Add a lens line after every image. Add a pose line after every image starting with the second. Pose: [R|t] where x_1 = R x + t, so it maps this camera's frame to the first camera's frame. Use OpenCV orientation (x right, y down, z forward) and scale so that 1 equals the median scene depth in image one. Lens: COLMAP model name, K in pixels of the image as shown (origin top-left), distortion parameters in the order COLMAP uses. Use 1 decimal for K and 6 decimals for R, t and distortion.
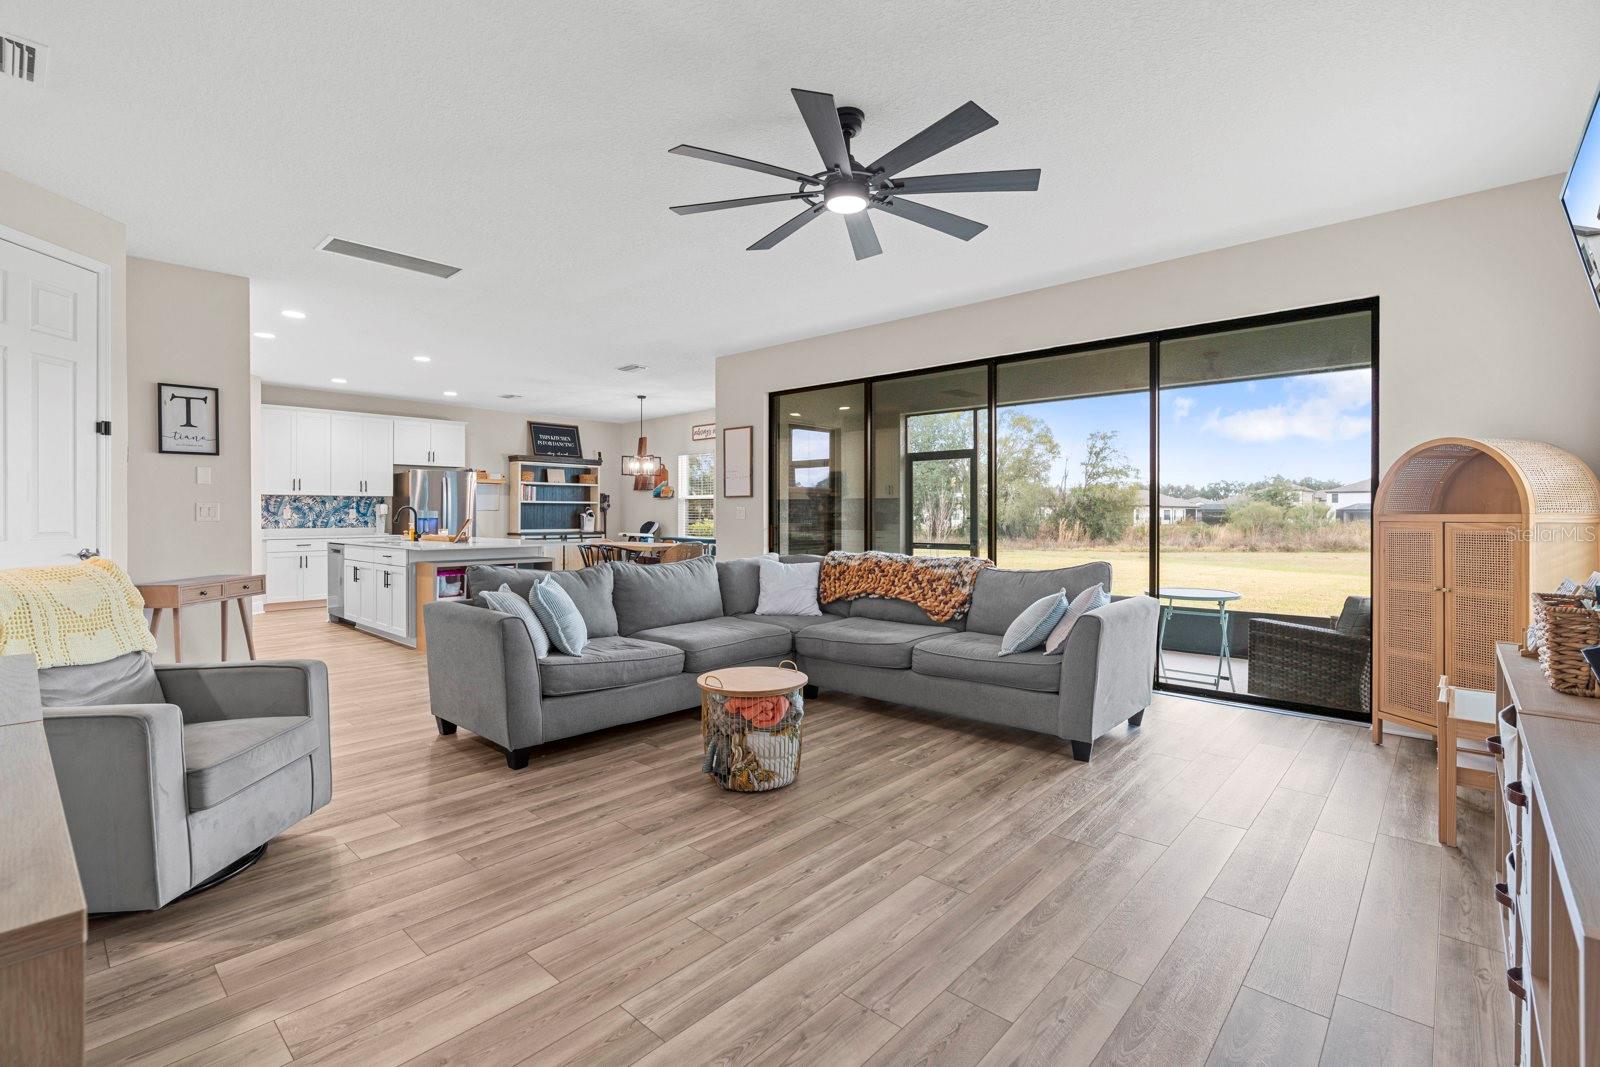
lens RADIAL K [[722.6, 0, 774.6], [0, 722.6, 513.7], [0, 0, 1]] dist [-0.012410, 0.000350]
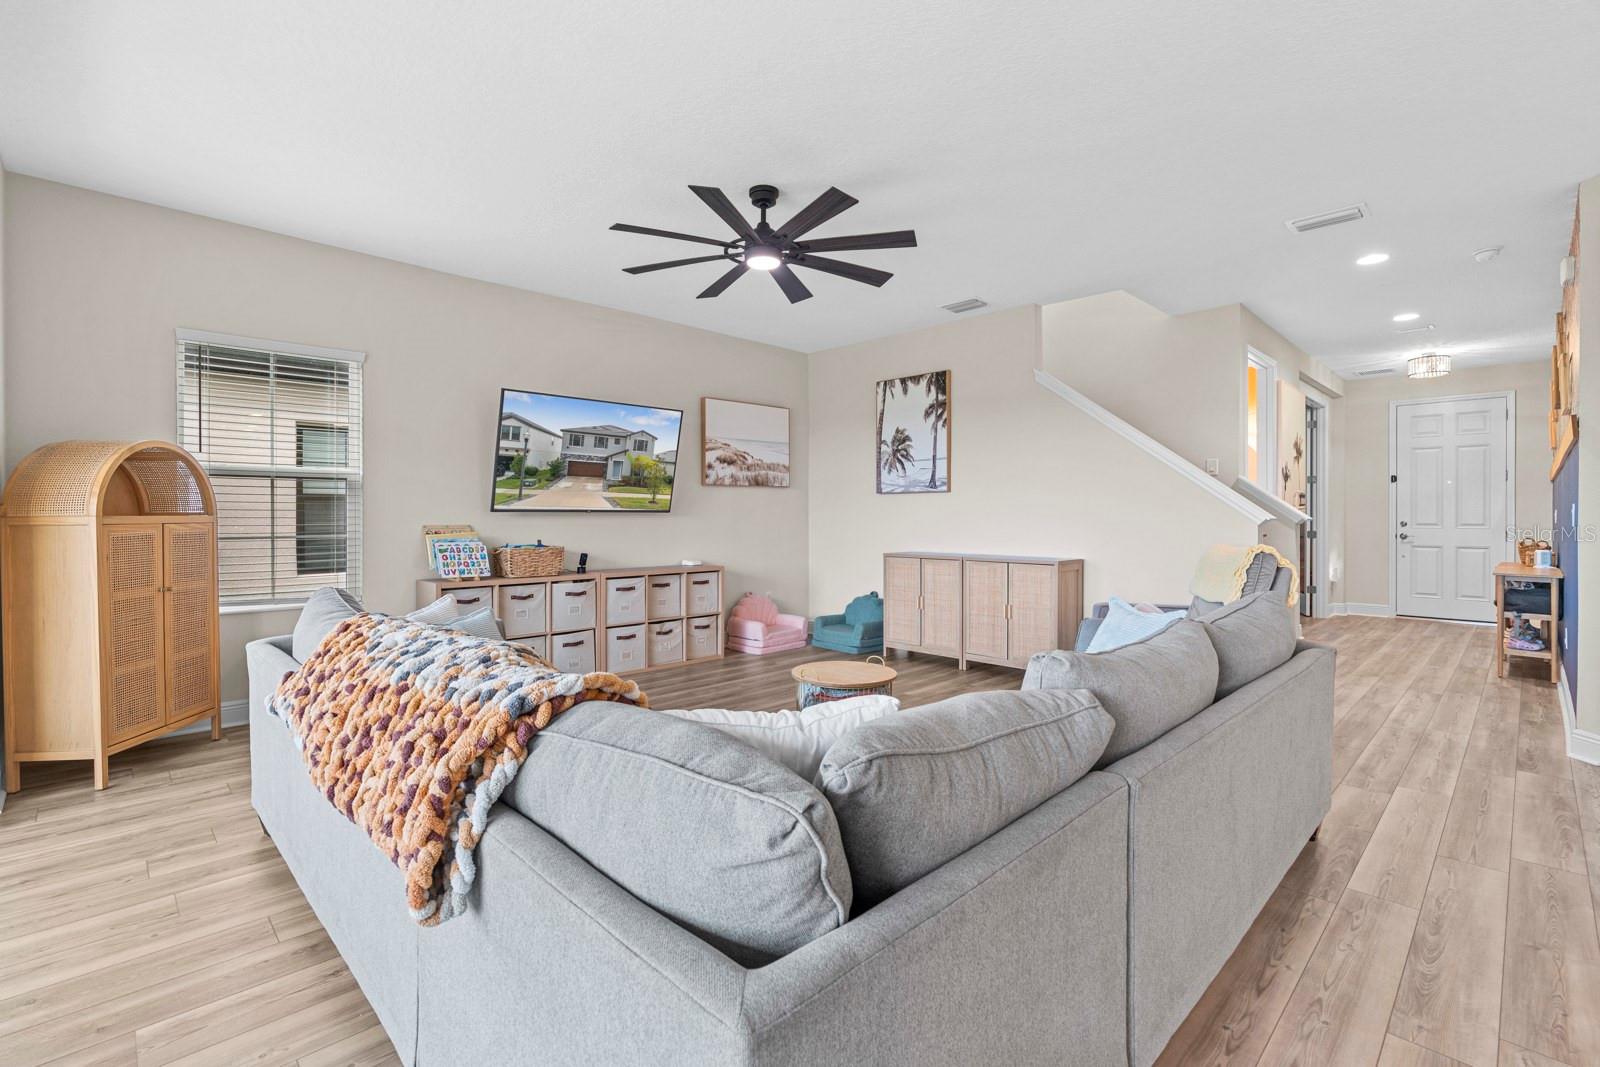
lens RADIAL K [[727.8, 0, 799.6], [0, 727.8, 517.1], [0, 0, 1]] dist [-0.013093, 0.000766]
pose [[-0.999543, -0.002737, 0.030107, -0.005061], [-0.002703, 0.999996, 0.001178, -0.001126], [-0.030110, 0.001096, -0.999546, 2.134970]]
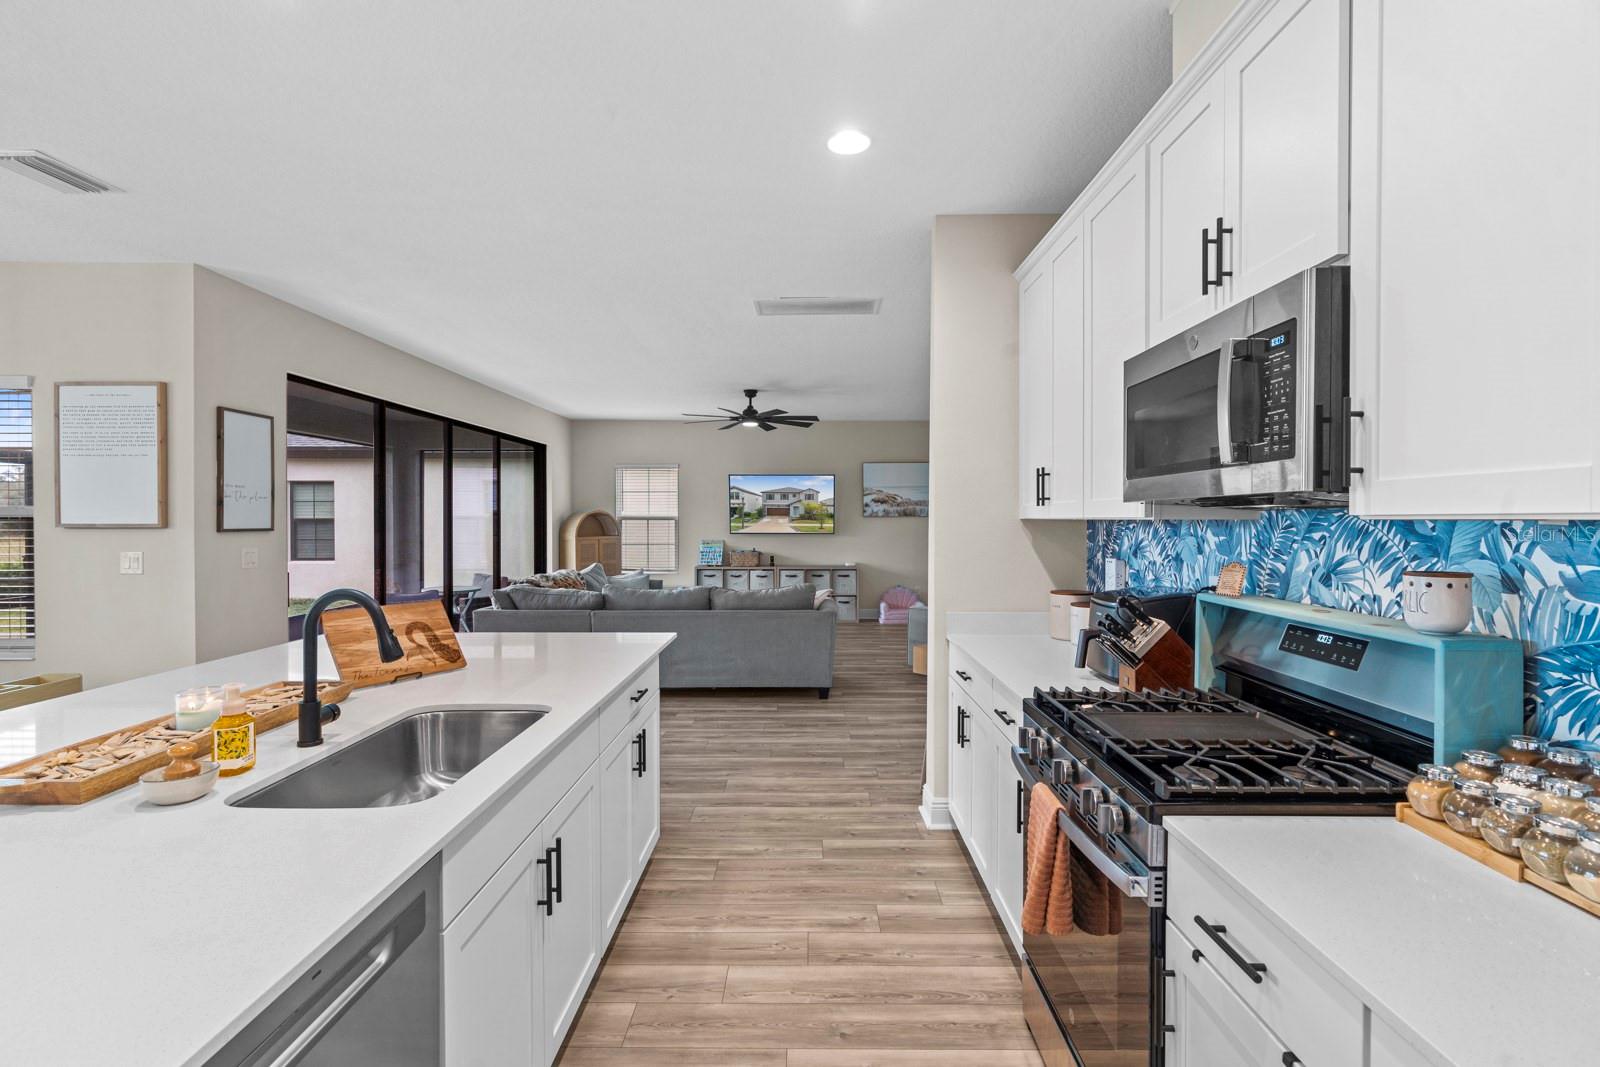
lens RADIAL K [[725.8, 0, 792.4], [0, 725.8, 523.5], [0, 0, 1]] dist [-0.001249, 0.000100]
pose [[-0.670516, -0.007002, 0.741862, -1.895668], [-0.000844, 0.999962, 0.008674, -0.085505], [-0.741895, 0.005190, -0.670496, 2.554491]]
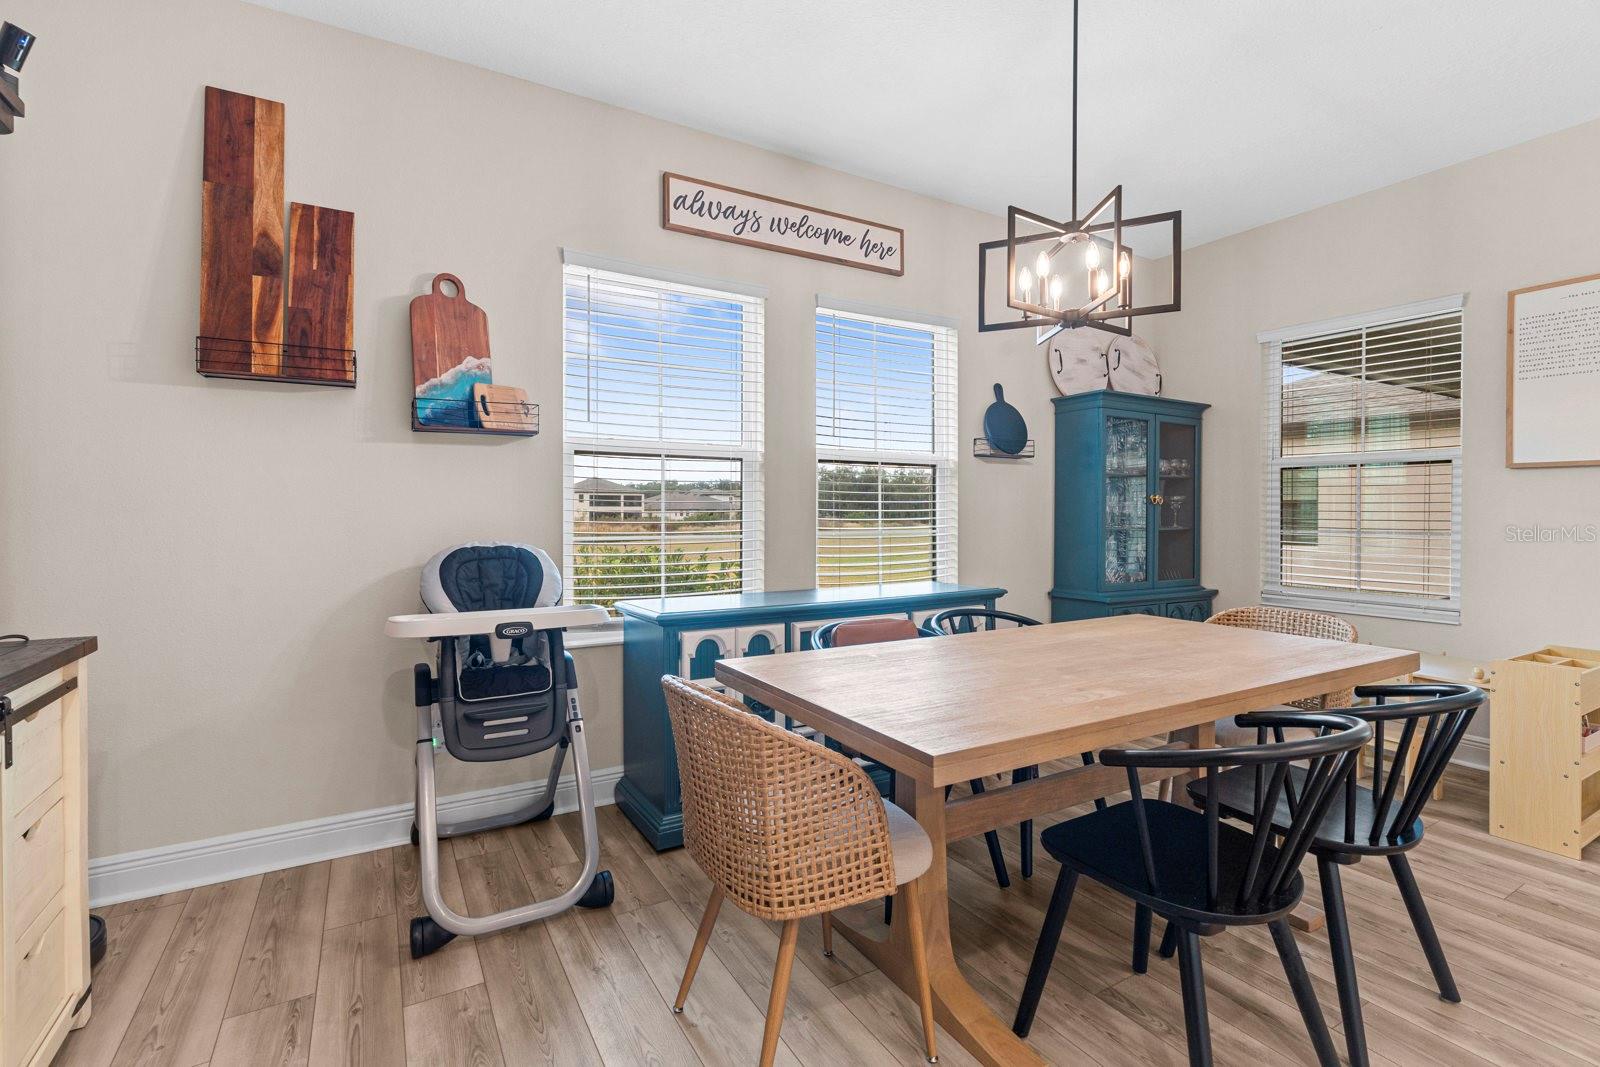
lens RADIAL K [[727.8, 0, 799.6], [0, 727.8, 517.1], [0, 0, 1]] dist [-0.013093, 0.000766]
pose [[0.269952, -0.007862, 0.962842, -1.349238], [-0.001277, 0.999963, 0.008523, -0.003544], [-0.962873, -0.003531, 0.269932, 3.366677]]
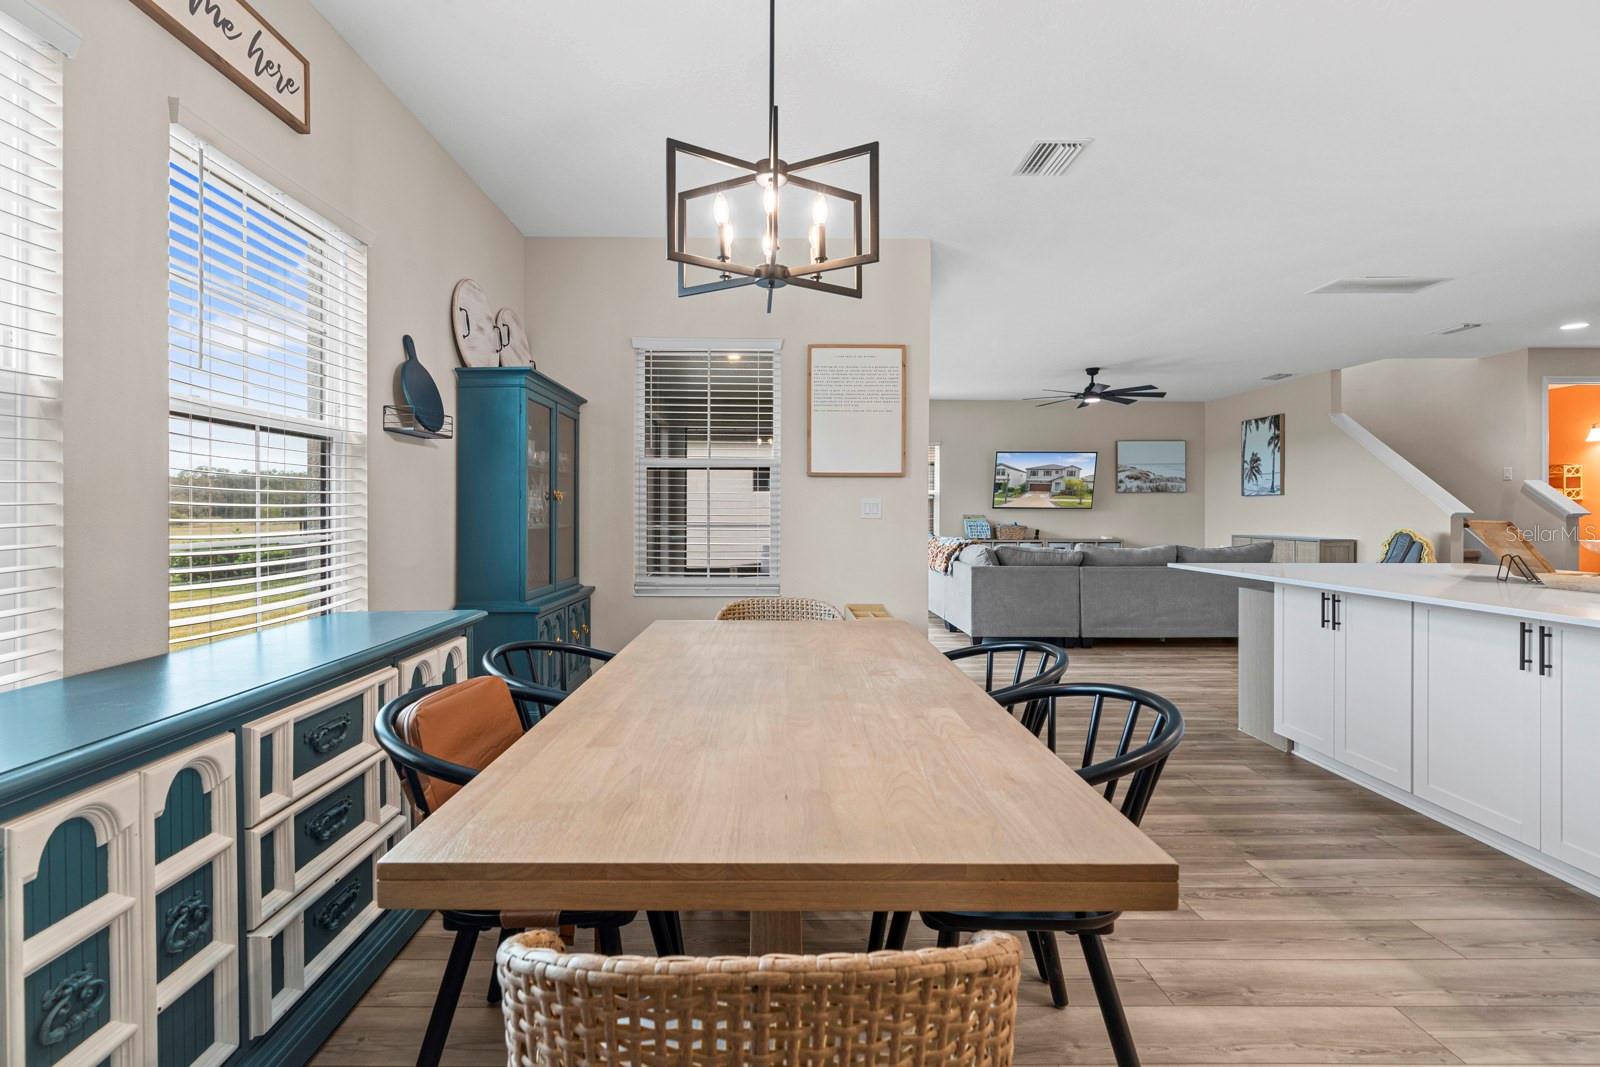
lens RADIAL K [[732.1, 0, 774.7], [0, 732.1, 509.2], [0, 0, 1]] dist [0.000384, 0.001719]
pose [[-0.694456, -0.000656, 0.719535, -1.047915], [-0.002431, 0.999996, -0.001435, -0.000305], [-0.719531, -0.002746, -0.694455, 3.694669]]
